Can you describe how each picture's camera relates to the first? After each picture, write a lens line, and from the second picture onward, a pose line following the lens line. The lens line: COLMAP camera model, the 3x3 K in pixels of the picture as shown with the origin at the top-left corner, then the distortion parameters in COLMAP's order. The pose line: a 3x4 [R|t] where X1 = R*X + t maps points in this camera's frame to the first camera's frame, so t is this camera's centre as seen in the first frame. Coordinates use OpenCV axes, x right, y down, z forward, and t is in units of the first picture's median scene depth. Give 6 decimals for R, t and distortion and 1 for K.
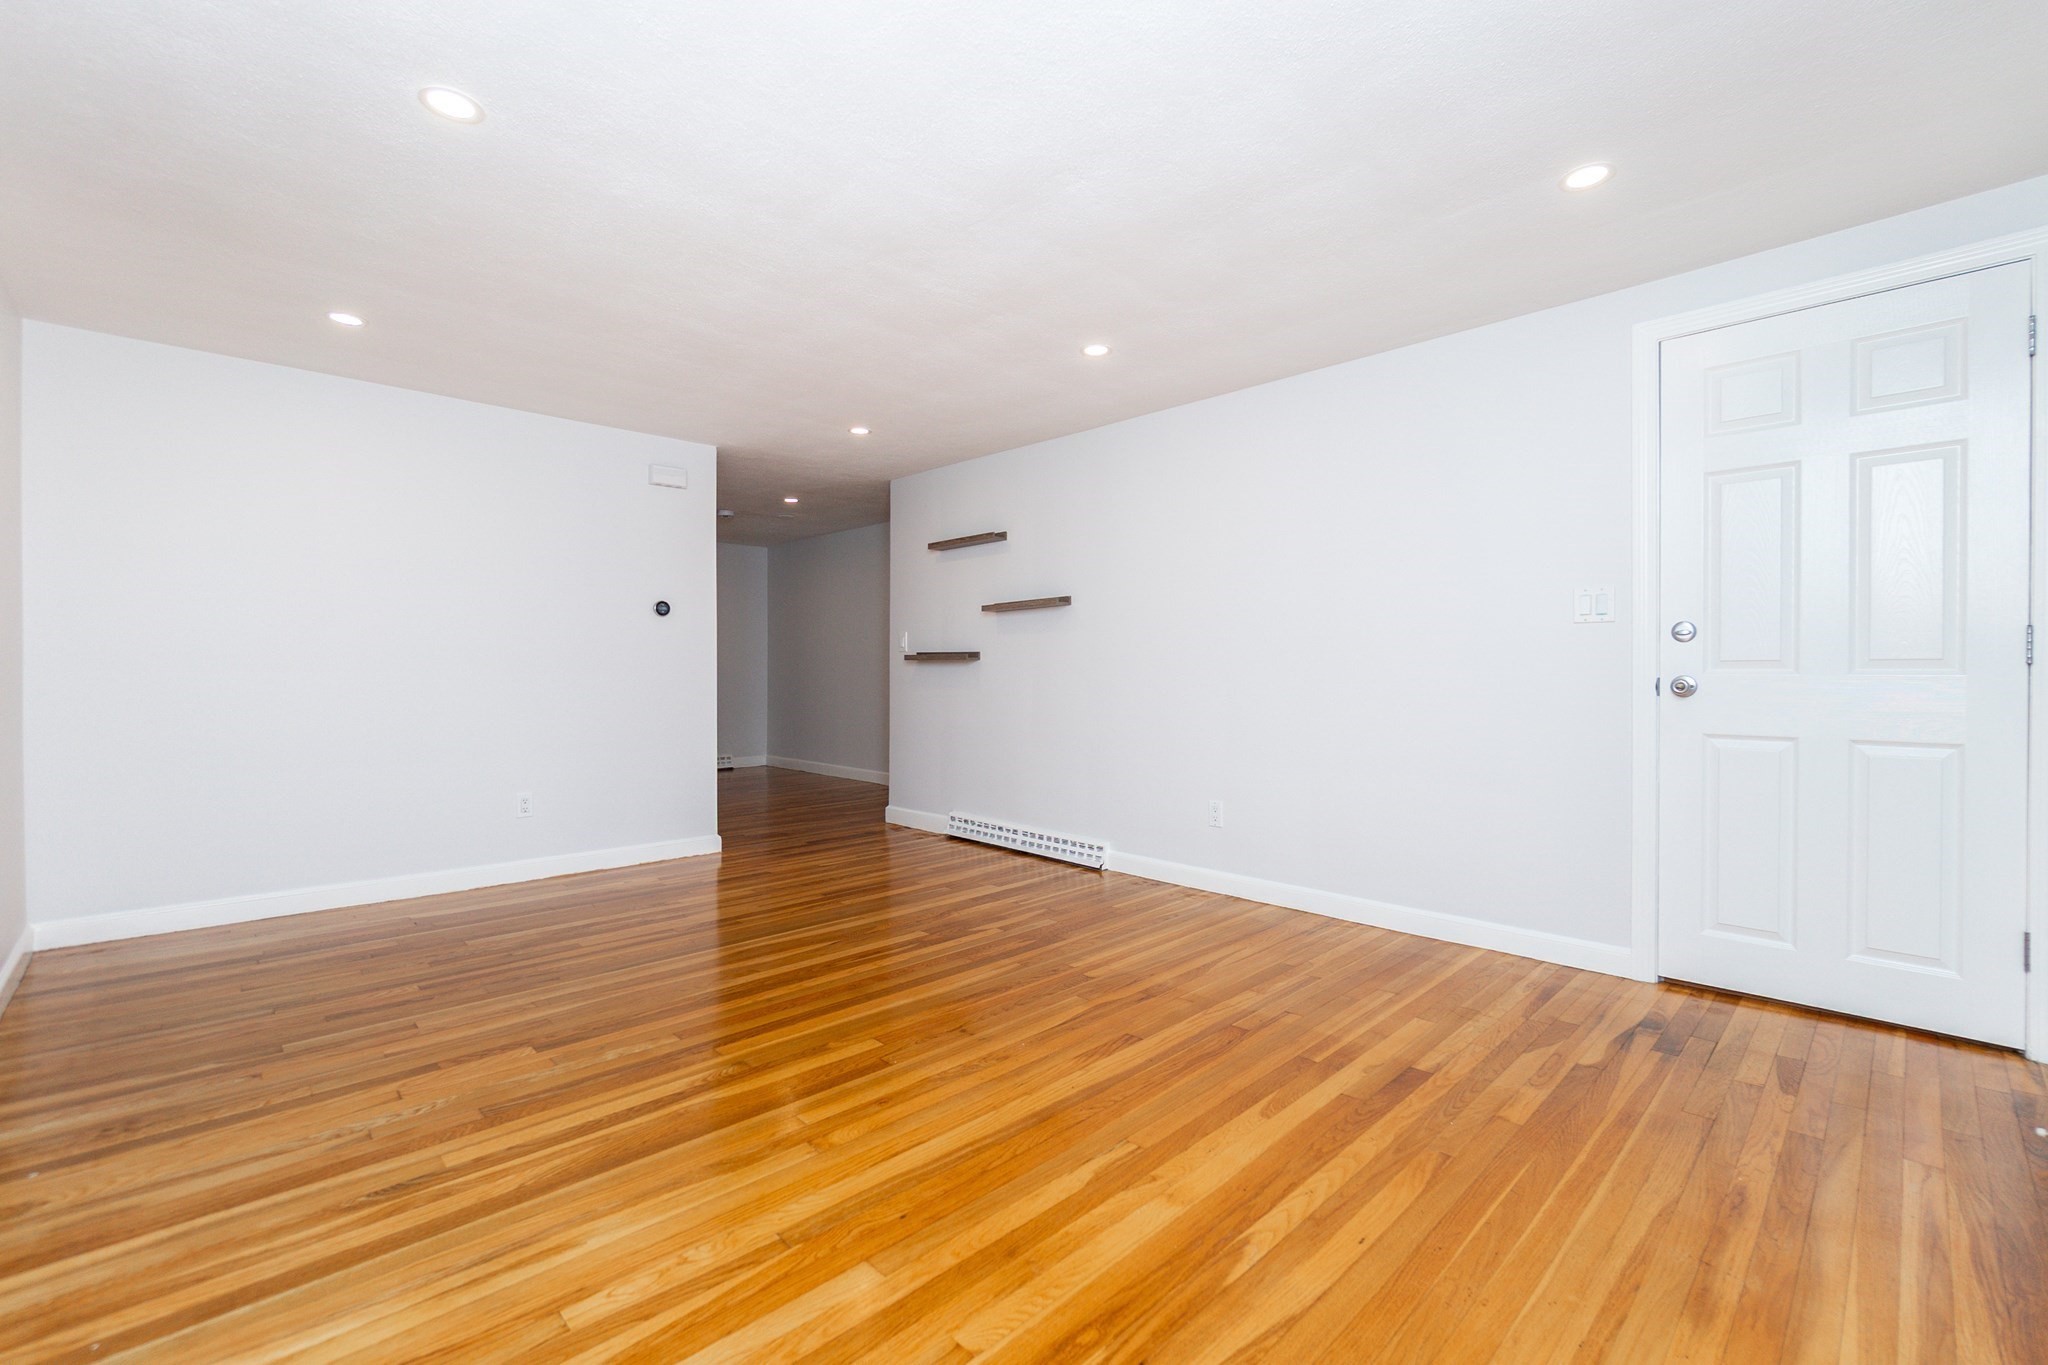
lens RADIAL K [[887.8, 0, 1020.9], [0, 887.8, 672.9], [0, 0, 1]] dist [-0.004647, 0.000271]
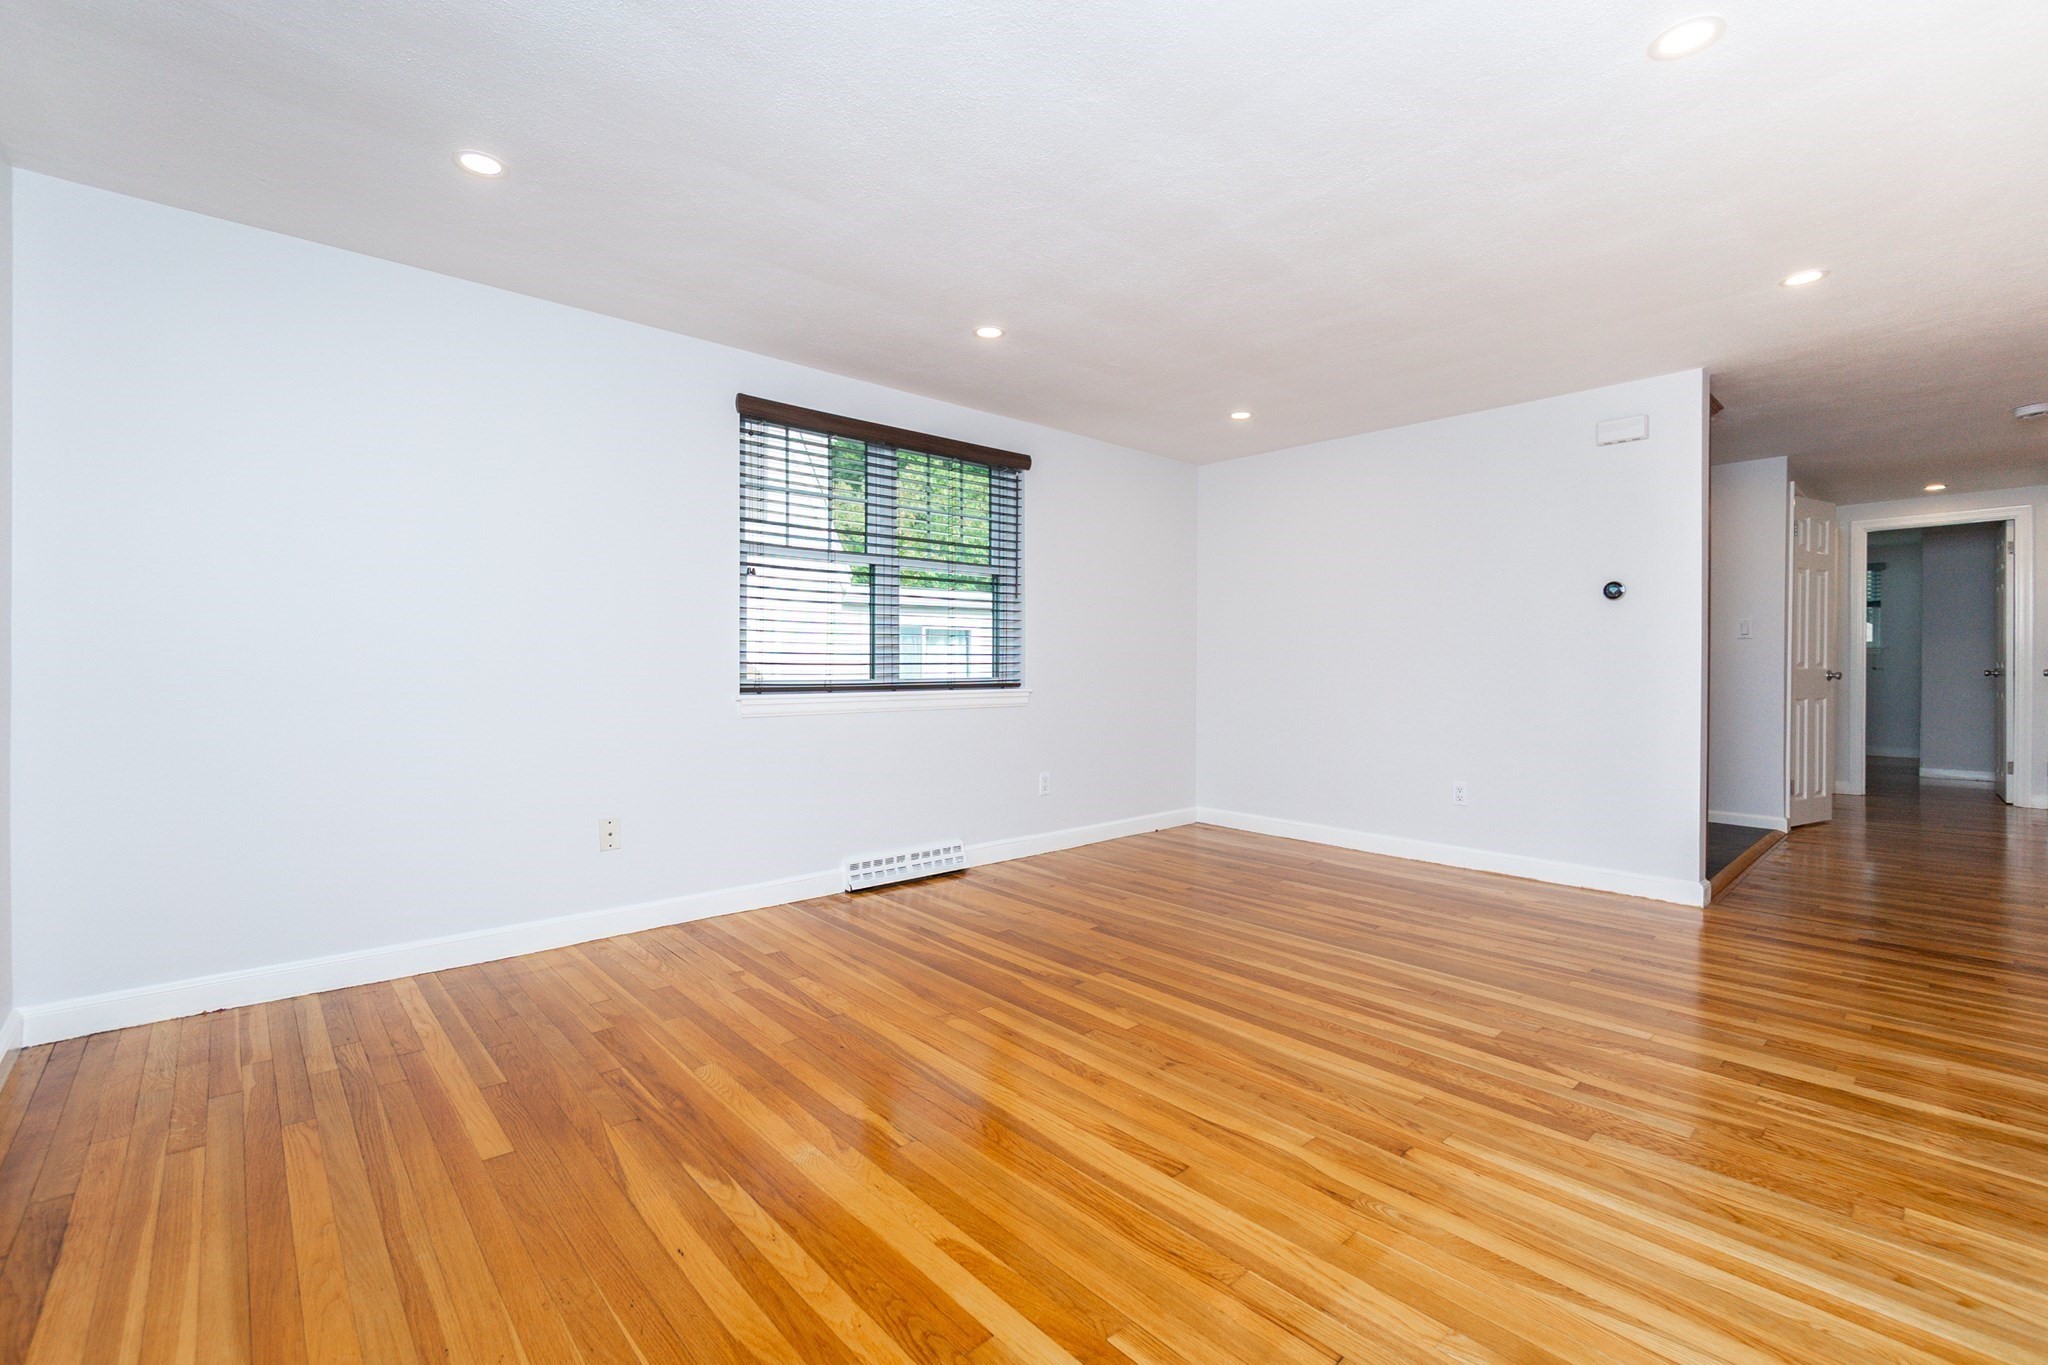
lens RADIAL K [[881.5, 0, 1019.4], [0, 881.5, 676.3], [0, 0, 1]] dist [-0.005044, 0.000397]
pose [[-0.039679, 0.014853, -0.999102, 0.745110], [-0.005900, 0.999869, 0.015099, -0.002156], [0.999195, 0.006494, -0.039586, 0.792586]]
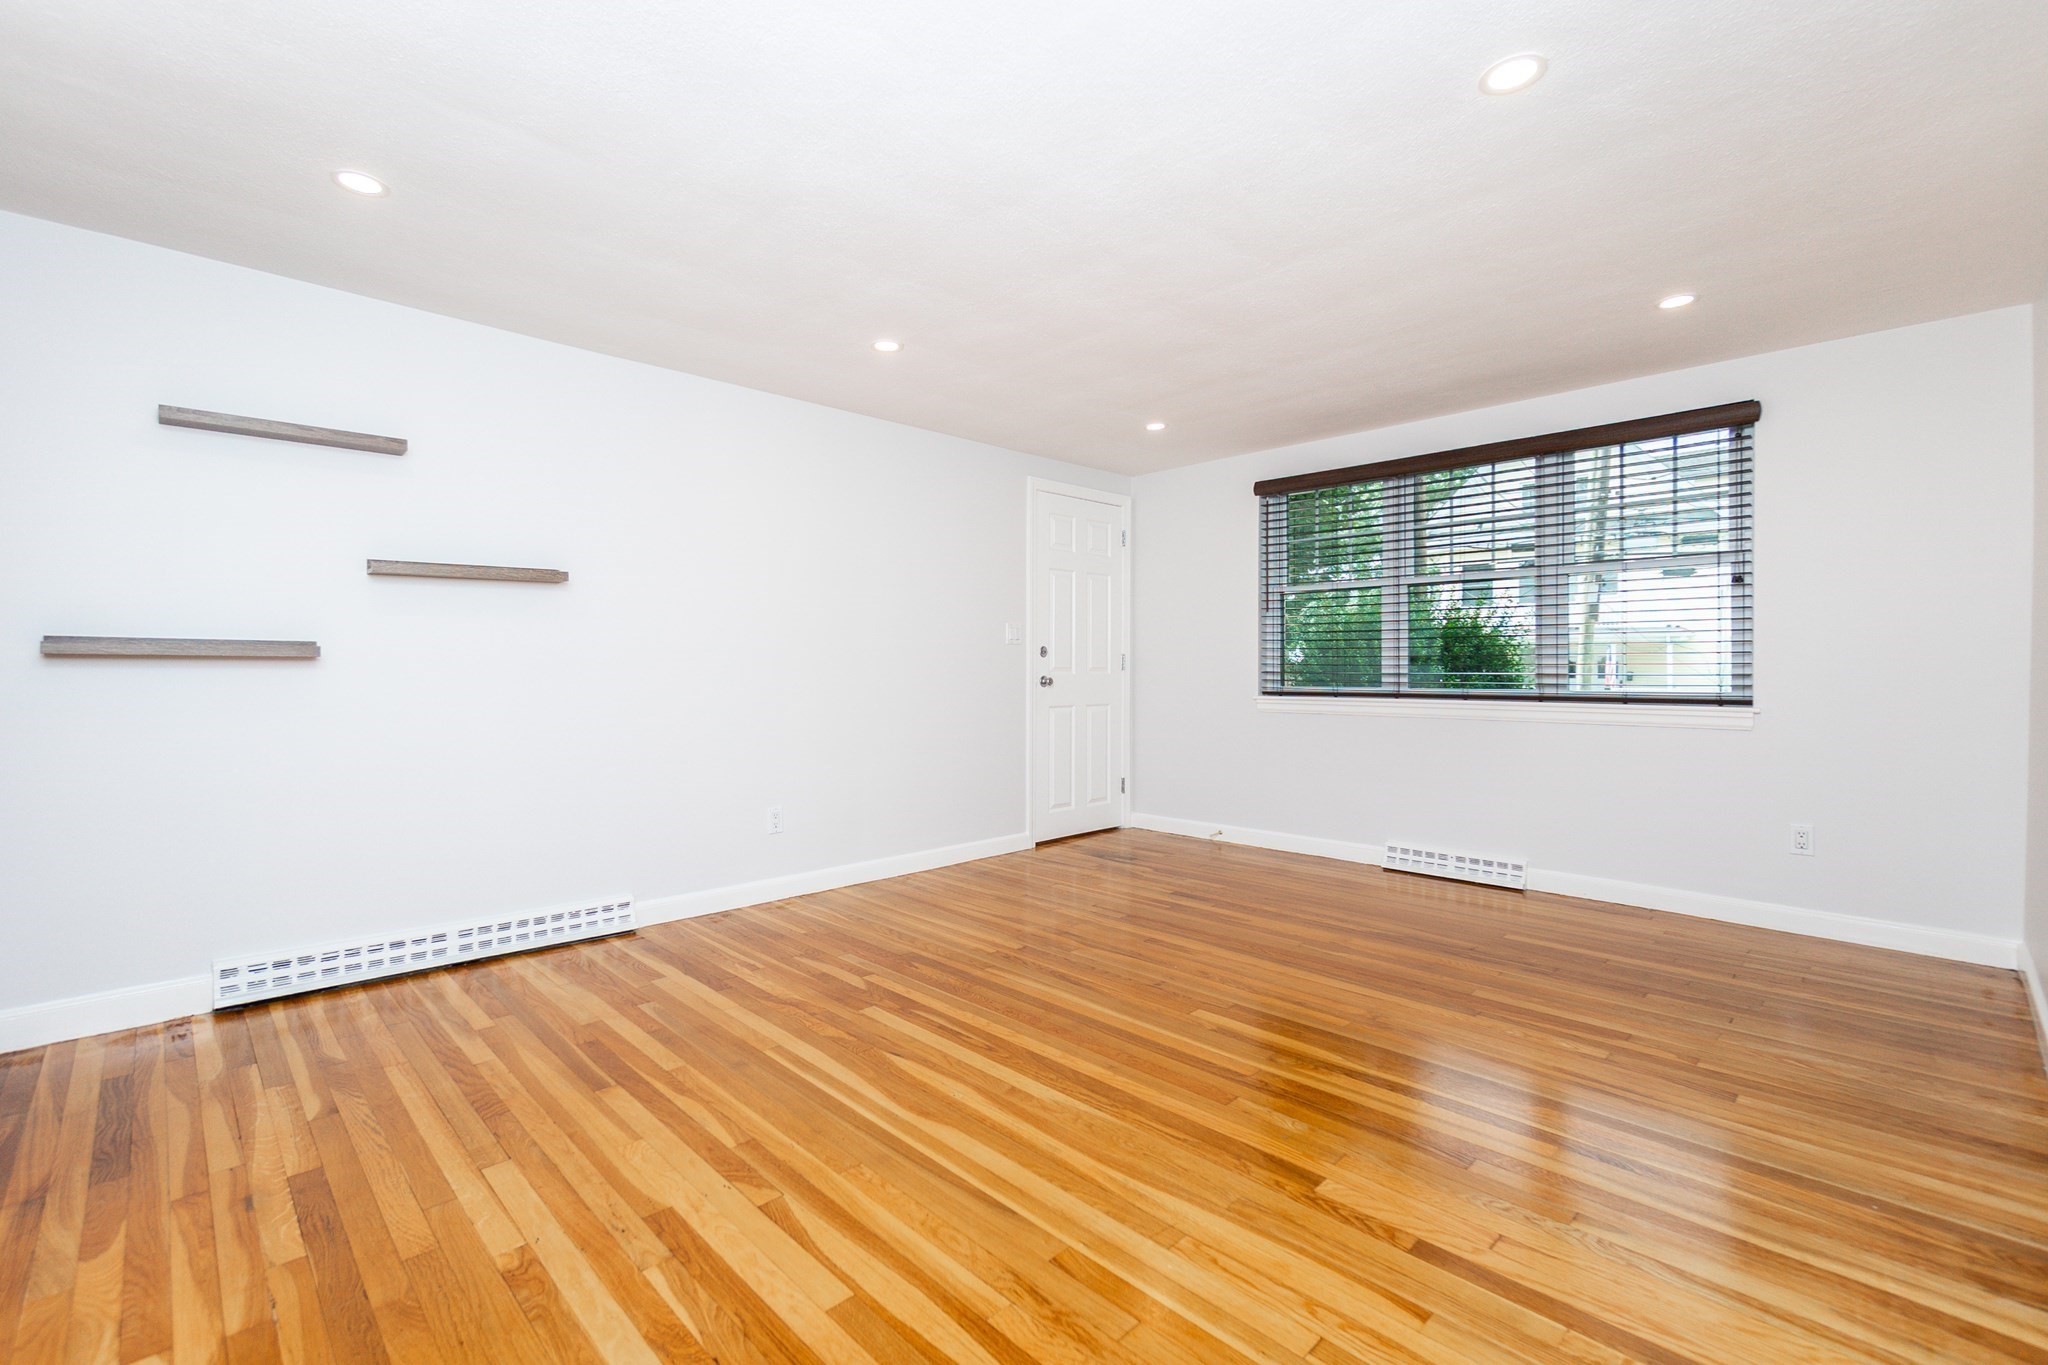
lens RADIAL K [[887.8, 0, 1020.9], [0, 887.8, 672.9], [0, 0, 1]] dist [-0.004647, 0.000271]
pose [[-0.008491, -0.006034, 0.999946, -1.101790], [0.002678, 0.999978, 0.006057, -0.011583], [-0.999960, 0.002729, -0.008475, 1.070423]]
